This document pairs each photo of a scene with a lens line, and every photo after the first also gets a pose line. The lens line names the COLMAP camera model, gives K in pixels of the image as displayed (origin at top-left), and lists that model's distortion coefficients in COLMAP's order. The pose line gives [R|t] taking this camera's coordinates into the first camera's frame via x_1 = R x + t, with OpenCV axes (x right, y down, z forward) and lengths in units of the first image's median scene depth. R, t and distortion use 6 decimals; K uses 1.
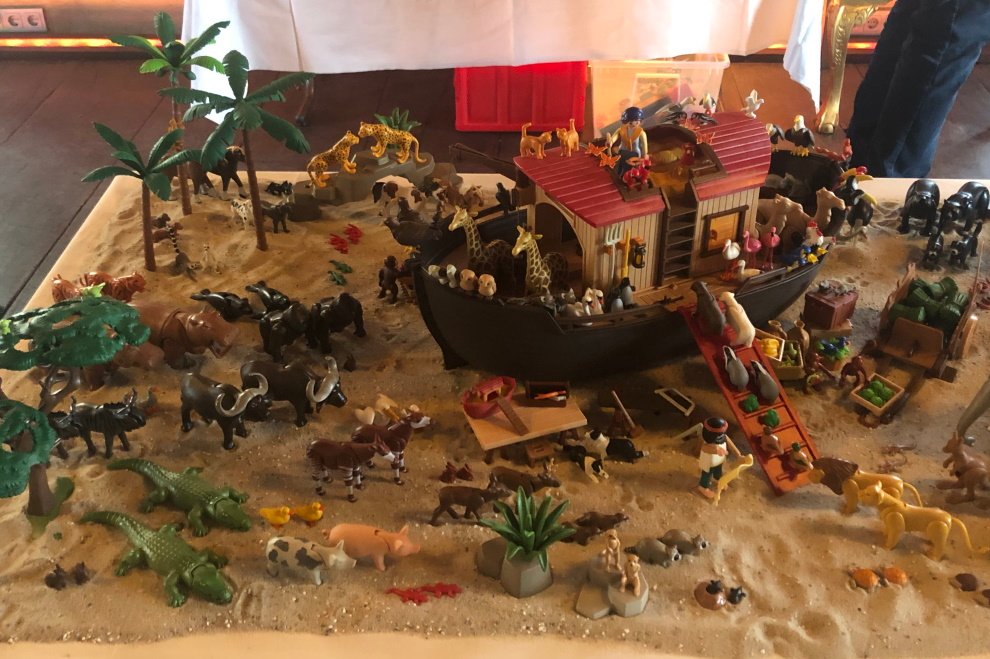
lens RADIAL K [[1077.9, 0, 497.7], [0, 1077.9, 268.5], [0, 0, 1]] dist [0.075503, -0.013539]
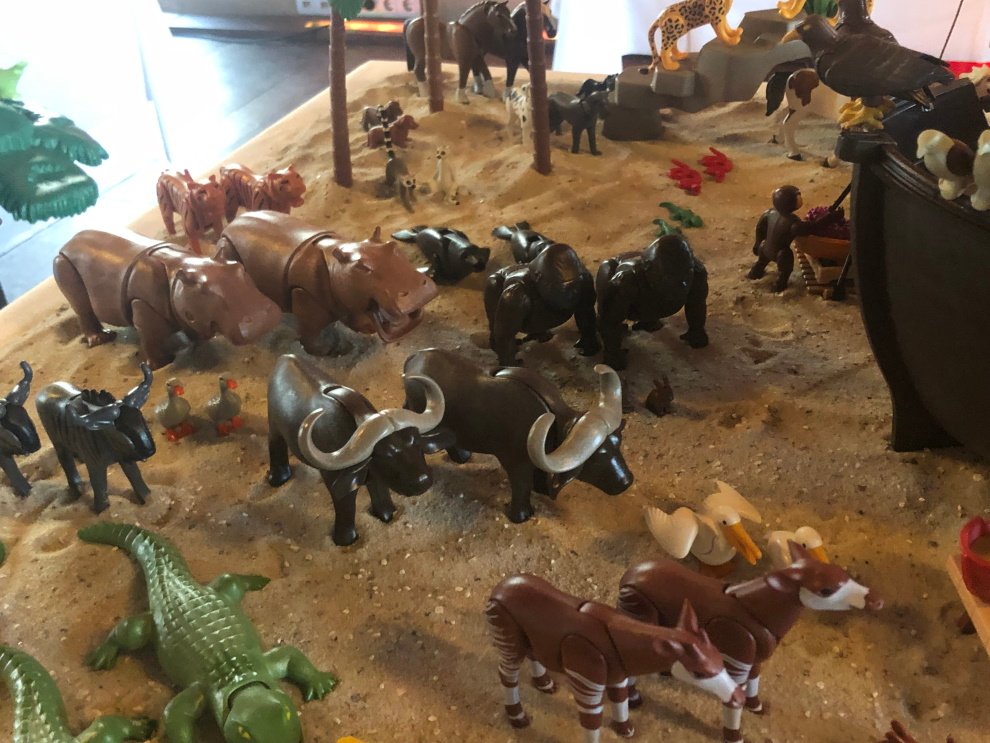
lens RADIAL K [[1087.6, 0, 495.0], [0, 1087.6, 371.5], [0, 0, 1]] dist [0.163043, -0.416949]
pose [[0.935359, 0.145604, -0.322341, -0.058424], [-0.134709, 0.989303, 0.055979, 0.061406], [0.327044, -0.008938, 0.944967, 0.558485]]
